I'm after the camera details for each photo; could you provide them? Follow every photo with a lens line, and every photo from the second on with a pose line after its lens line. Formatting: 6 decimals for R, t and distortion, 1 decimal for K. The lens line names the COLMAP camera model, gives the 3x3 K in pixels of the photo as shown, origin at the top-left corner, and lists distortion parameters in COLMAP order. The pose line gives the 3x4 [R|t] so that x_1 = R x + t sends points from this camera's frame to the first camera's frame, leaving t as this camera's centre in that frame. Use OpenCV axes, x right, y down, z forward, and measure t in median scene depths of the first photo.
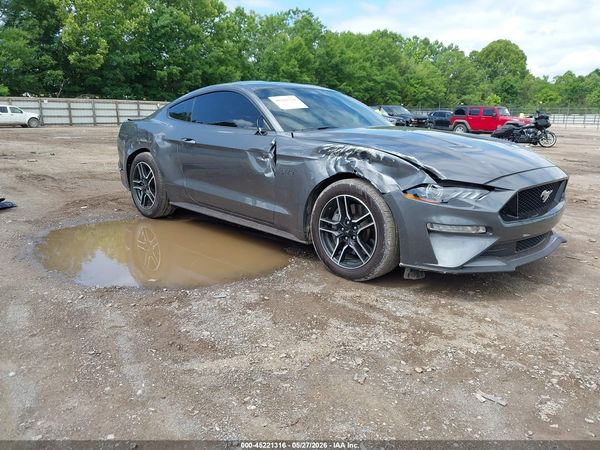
lens RADIAL K [[478.3, 0, 292.6], [0, 478.3, 214.7], [0, 0, 1]] dist [-0.003831, 0.001793]
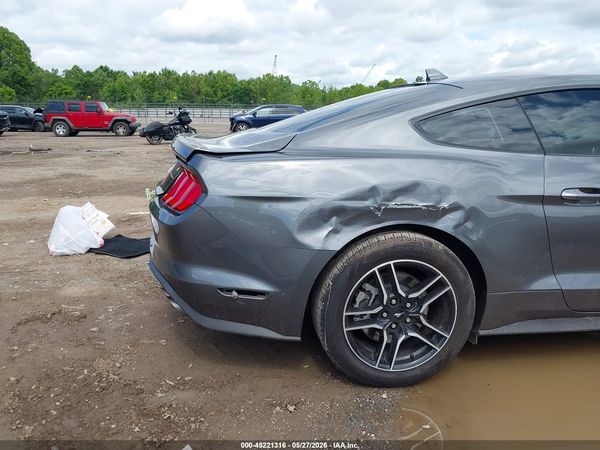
lens RADIAL K [[478.3, 0, 292.6], [0, 478.3, 214.7], [0, 0, 1]] dist [-0.003831, 0.001793]
pose [[0.584777, -0.177738, 0.791483, -0.179122], [0.167090, 0.981170, 0.096882, -0.052619], [-0.793799, 0.075594, 0.603464, 0.219244]]
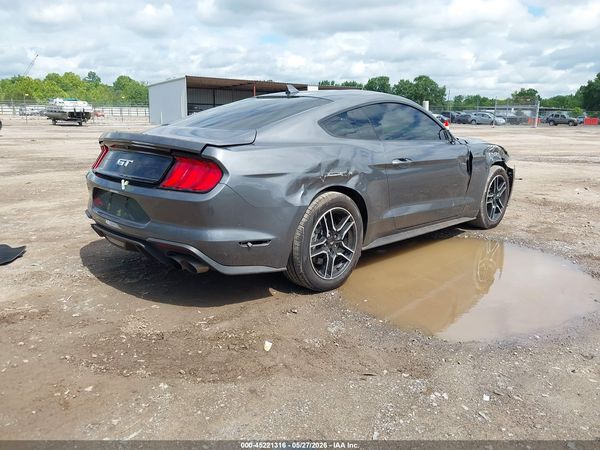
lens RADIAL K [[478.3, 0, 292.6], [0, 478.3, 214.7], [0, 0, 1]] dist [-0.003831, 0.001793]
pose [[-0.025376, -0.215872, 0.976092, -0.249903], [0.187069, 0.958133, 0.216763, -0.066095], [-0.982019, 0.188098, 0.016069, 0.275856]]
